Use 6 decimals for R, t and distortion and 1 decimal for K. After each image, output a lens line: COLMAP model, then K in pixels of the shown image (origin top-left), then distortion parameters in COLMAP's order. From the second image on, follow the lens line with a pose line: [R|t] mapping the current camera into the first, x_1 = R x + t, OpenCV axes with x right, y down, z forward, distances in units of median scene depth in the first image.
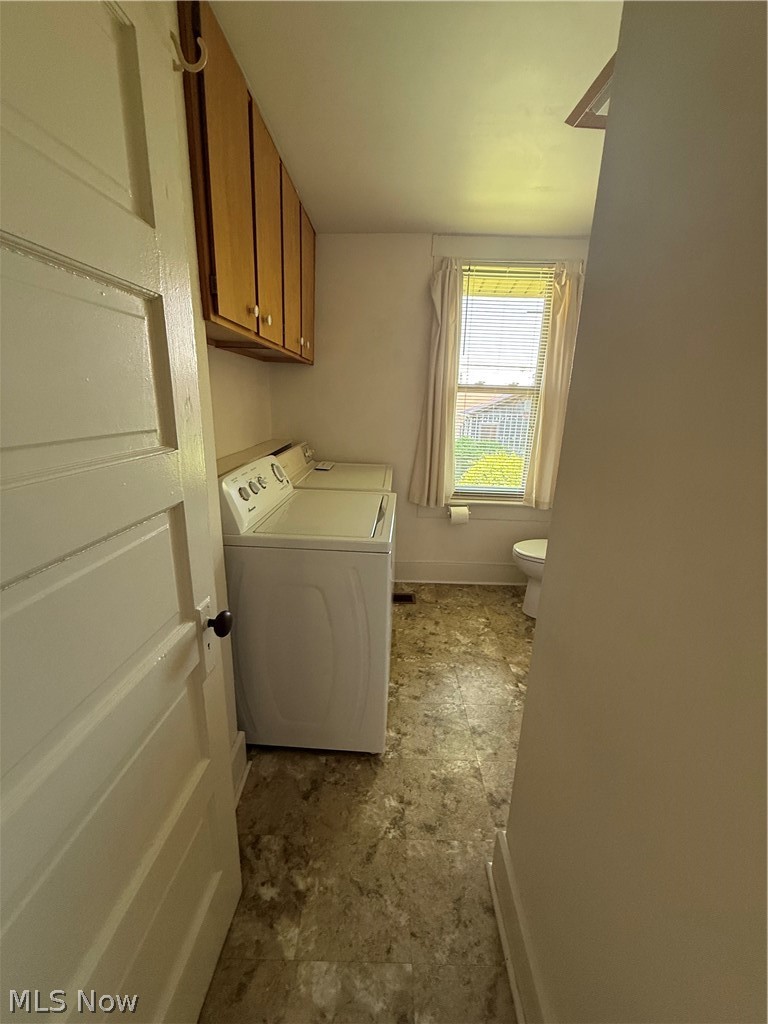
lens RADIAL K [[405.4, 0, 380.2], [0, 405.4, 506.1], [0, 0, 1]] dist [-0.001426, -0.000297]
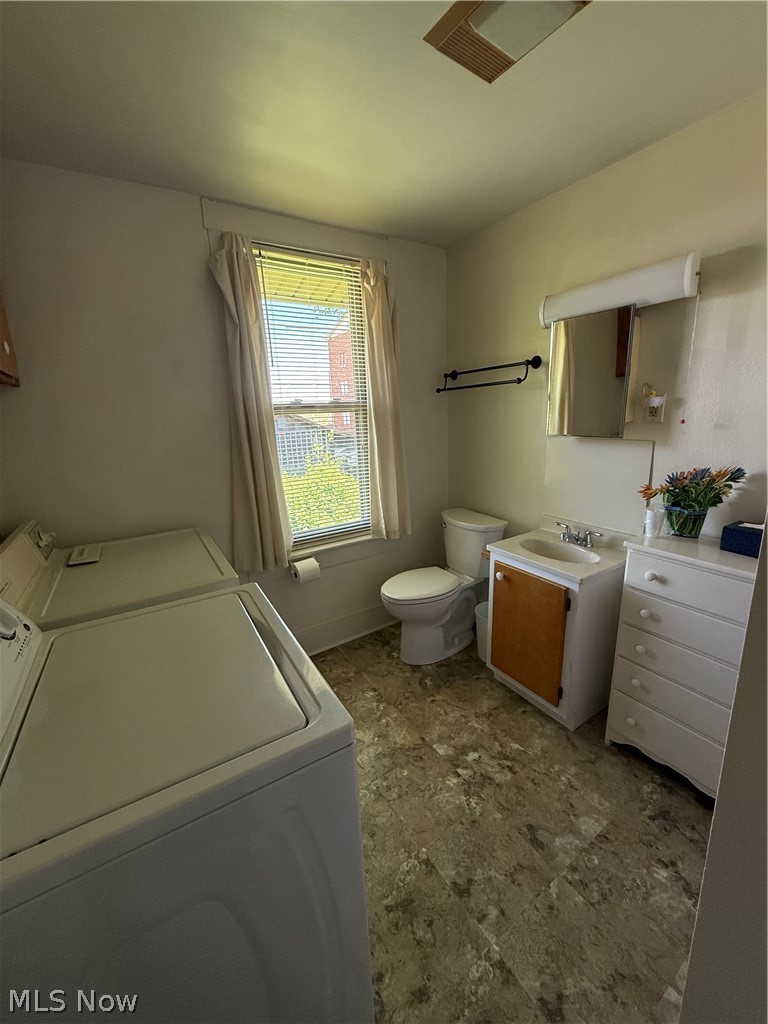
lens RADIAL K [[405.4, 0, 380.2], [0, 405.4, 506.1], [0, 0, 1]] dist [-0.001426, -0.000297]
pose [[0.823990, -0.189164, 0.534094, -0.085933], [0.212060, 0.977074, 0.018896, -0.089525], [-0.525424, 0.097690, 0.845214, 0.281306]]
